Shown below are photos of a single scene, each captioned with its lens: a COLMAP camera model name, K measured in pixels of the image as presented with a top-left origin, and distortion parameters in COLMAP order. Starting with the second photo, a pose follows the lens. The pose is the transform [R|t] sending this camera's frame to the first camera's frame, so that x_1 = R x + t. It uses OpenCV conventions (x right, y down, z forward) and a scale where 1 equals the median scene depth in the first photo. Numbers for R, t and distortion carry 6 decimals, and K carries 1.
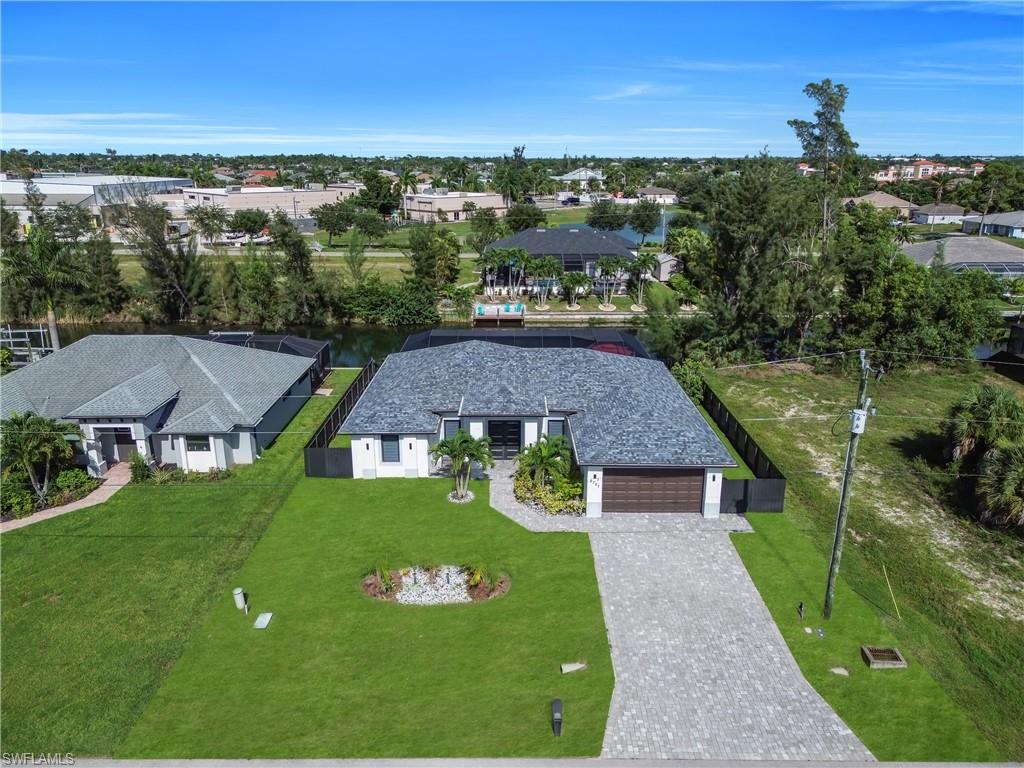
lens RADIAL K [[717.3, 0, 512.0], [0, 717.3, 384.0], [0, 0, 1]] dist [0.066257, -0.069201]
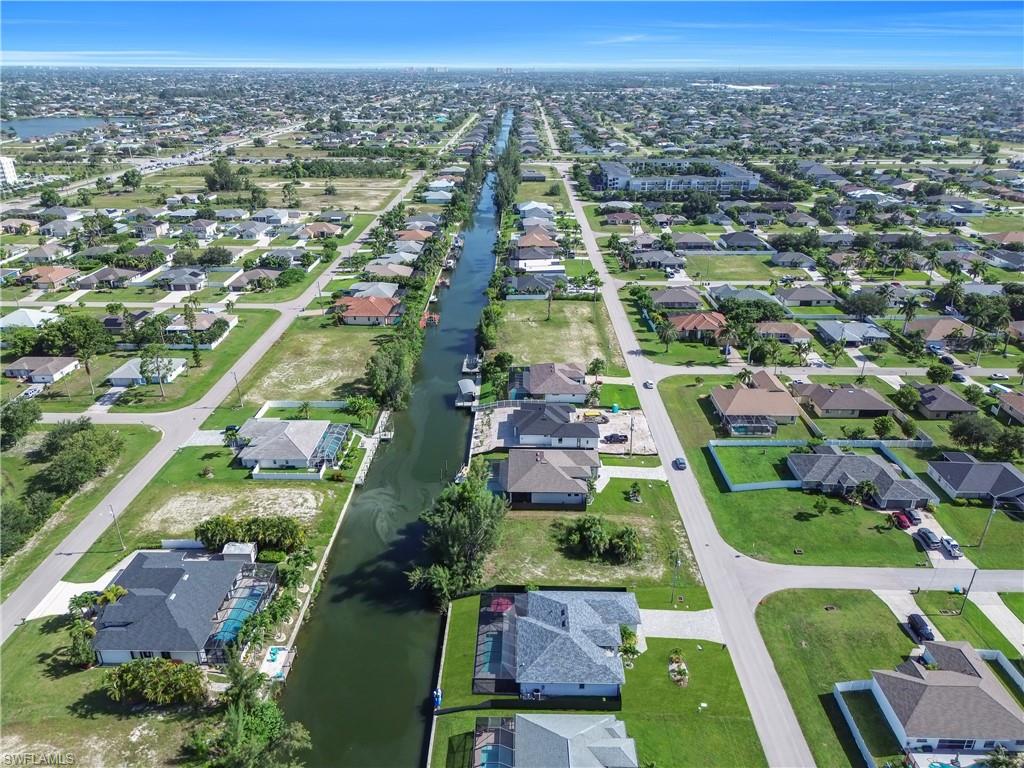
lens RADIAL K [[718.5, 0, 512.0], [0, 718.5, 384.0], [0, 0, 1]] dist [0.065442, -0.050379]
pose [[0.016535, -0.403075, 0.915018, -2.168017], [0.300144, 0.874938, 0.379996, -1.976220], [-0.953750, 0.268354, 0.135448, 0.679668]]
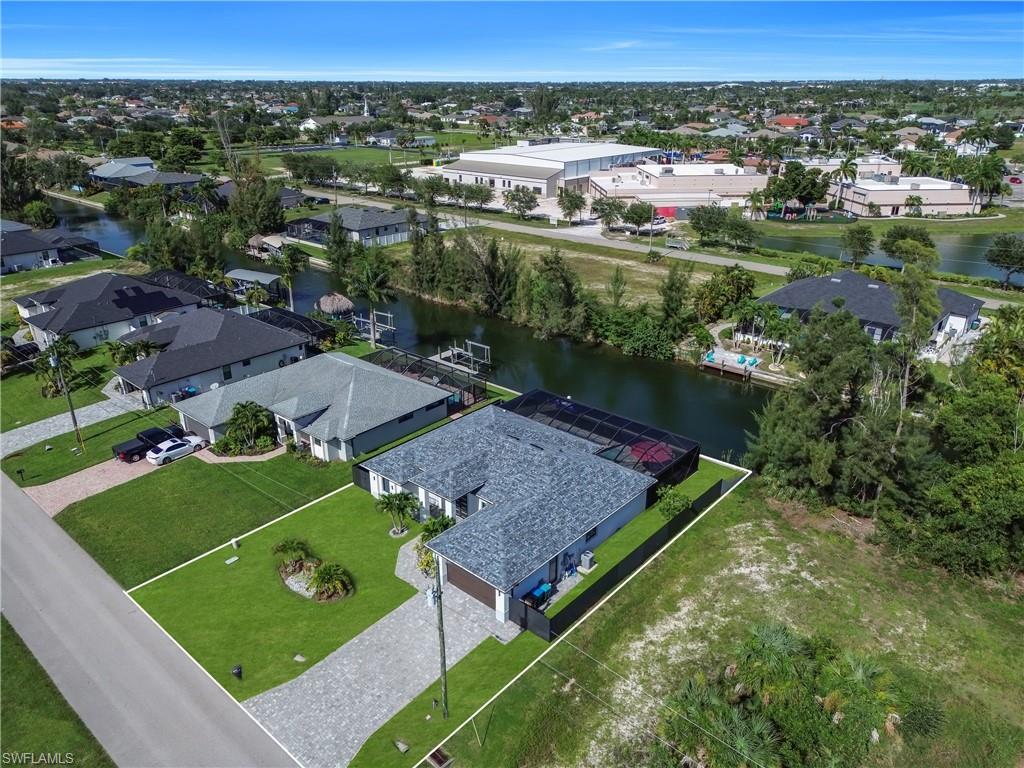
lens RADIAL K [[717.3, 0, 512.0], [0, 717.3, 384.0], [0, 0, 1]] dist [0.066257, -0.069201]
pose [[0.751272, 0.253562, -0.609341, 0.857983], [-0.195785, 0.967318, 0.161137, -0.390651], [0.630285, -0.001758, 0.776362, -0.008522]]
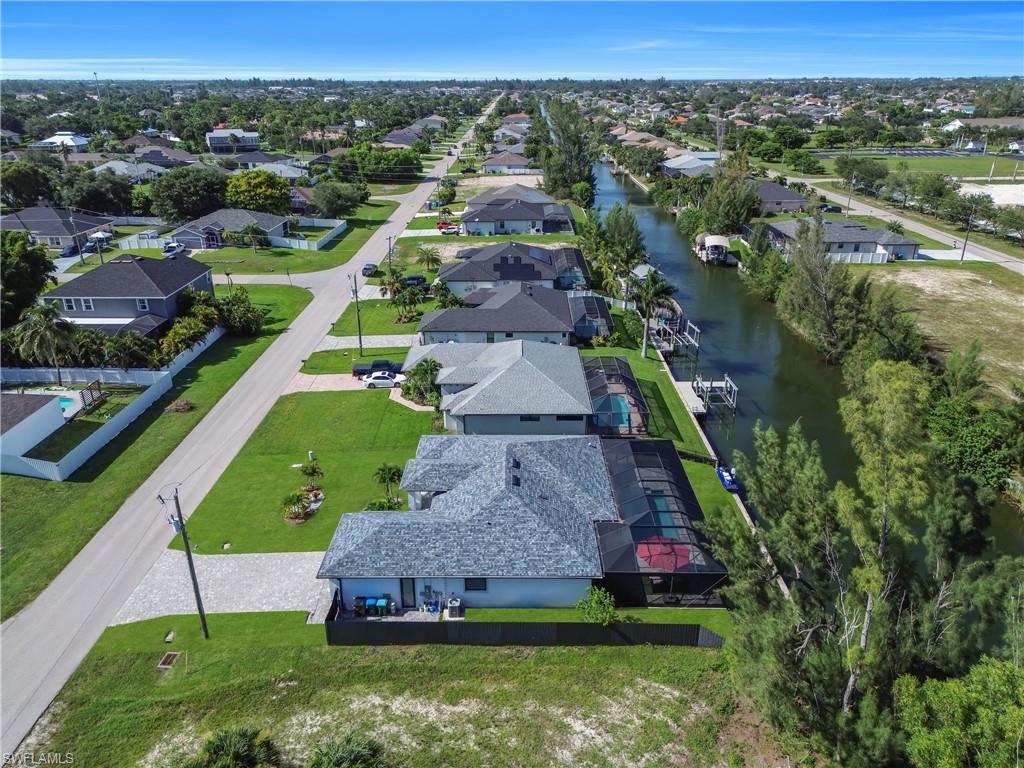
lens RADIAL K [[718.5, 0, 512.0], [0, 718.5, 384.0], [0, 0, 1]] dist [0.065442, -0.050379]
pose [[-0.006640, 0.385462, -0.922700, 1.190125], [-0.296189, 0.880557, 0.369988, -0.680248], [0.955106, 0.275750, 0.108322, 0.919423]]
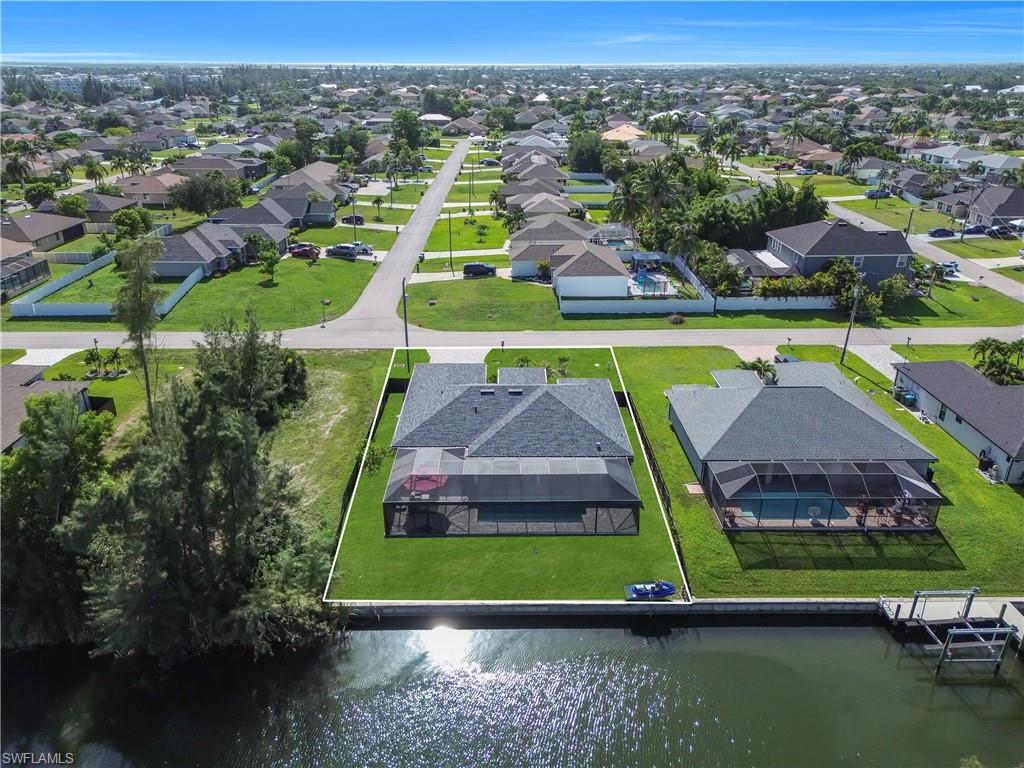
lens RADIAL K [[717.3, 0, 512.0], [0, 717.3, 384.0], [0, 0, 1]] dist [0.066257, -0.069201]
pose [[-0.999904, 0.003617, -0.013400, 0.037580], [-0.006115, 0.751873, 0.659279, -1.095438], [0.012460, 0.659298, -0.751779, 2.271929]]
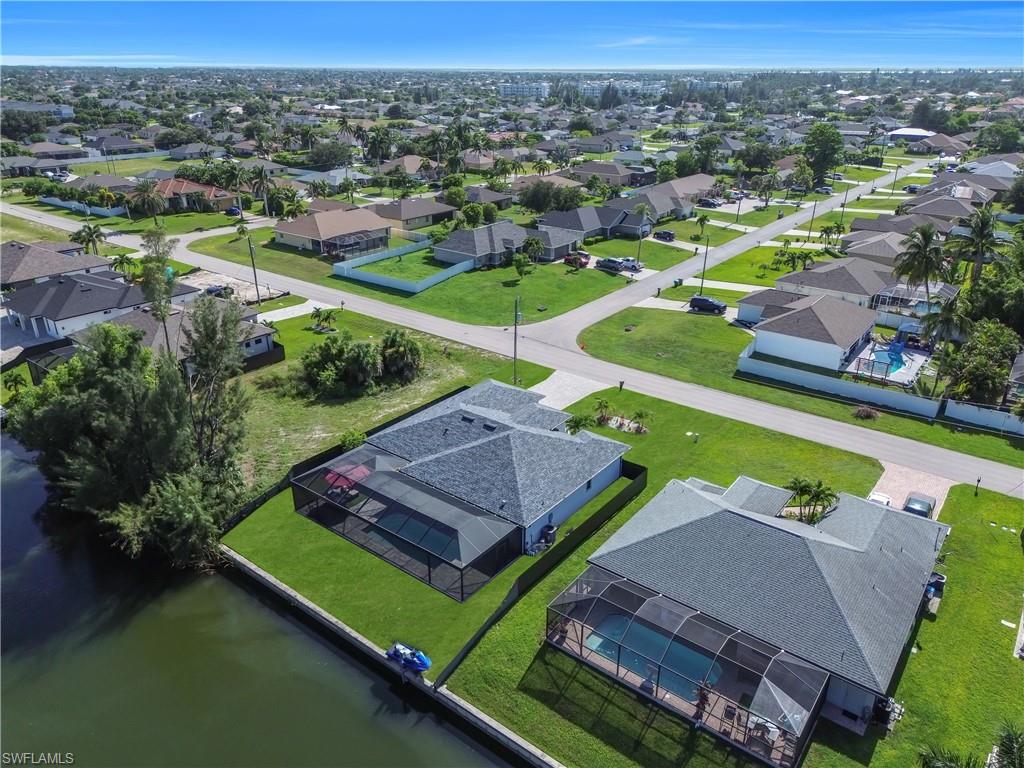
lens RADIAL K [[718.5, 0, 512.0], [0, 718.5, 384.0], [0, 0, 1]] dist [0.065442, -0.050379]
pose [[-0.791574, -0.247243, 0.558821, -0.866381], [0.179333, 0.780232, 0.599231, -1.039728], [-0.584166, 0.574551, -0.573272, 1.914107]]
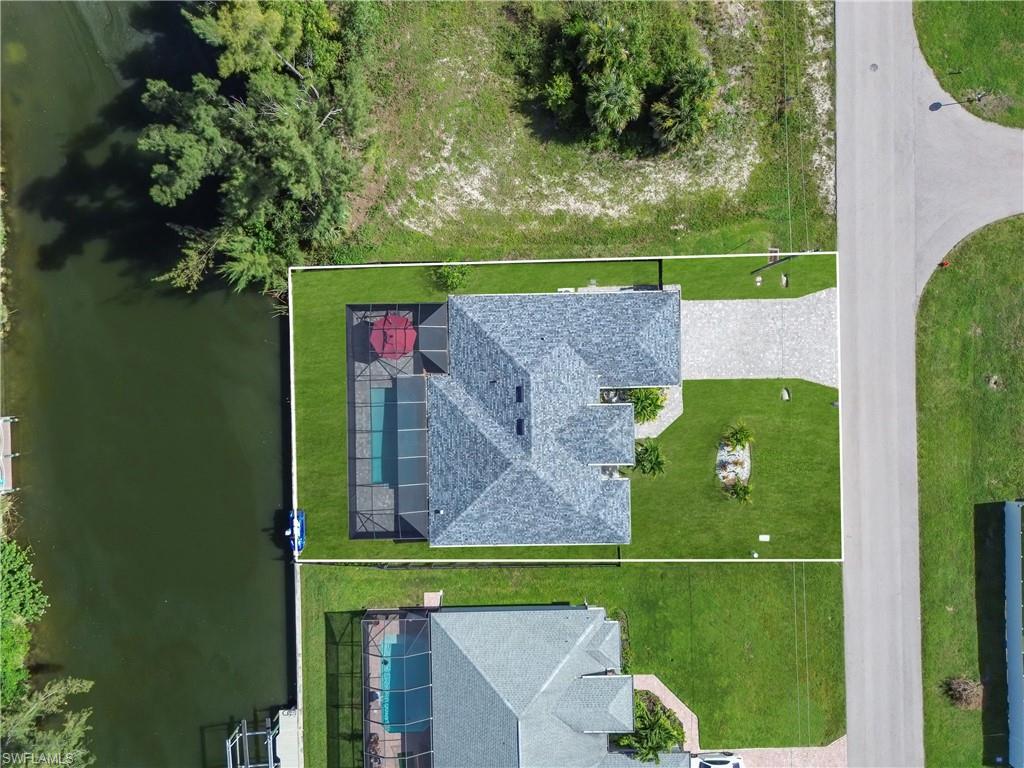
lens RADIAL K [[717.3, 0, 512.0], [0, 717.3, 384.0], [0, 0, 1]] dist [0.066257, -0.069201]
pose [[-0.018725, -0.999775, -0.009958, 0.102053], [0.303222, -0.015170, 0.952799, -1.326814], [-0.952736, 0.014822, 0.303438, 0.723579]]
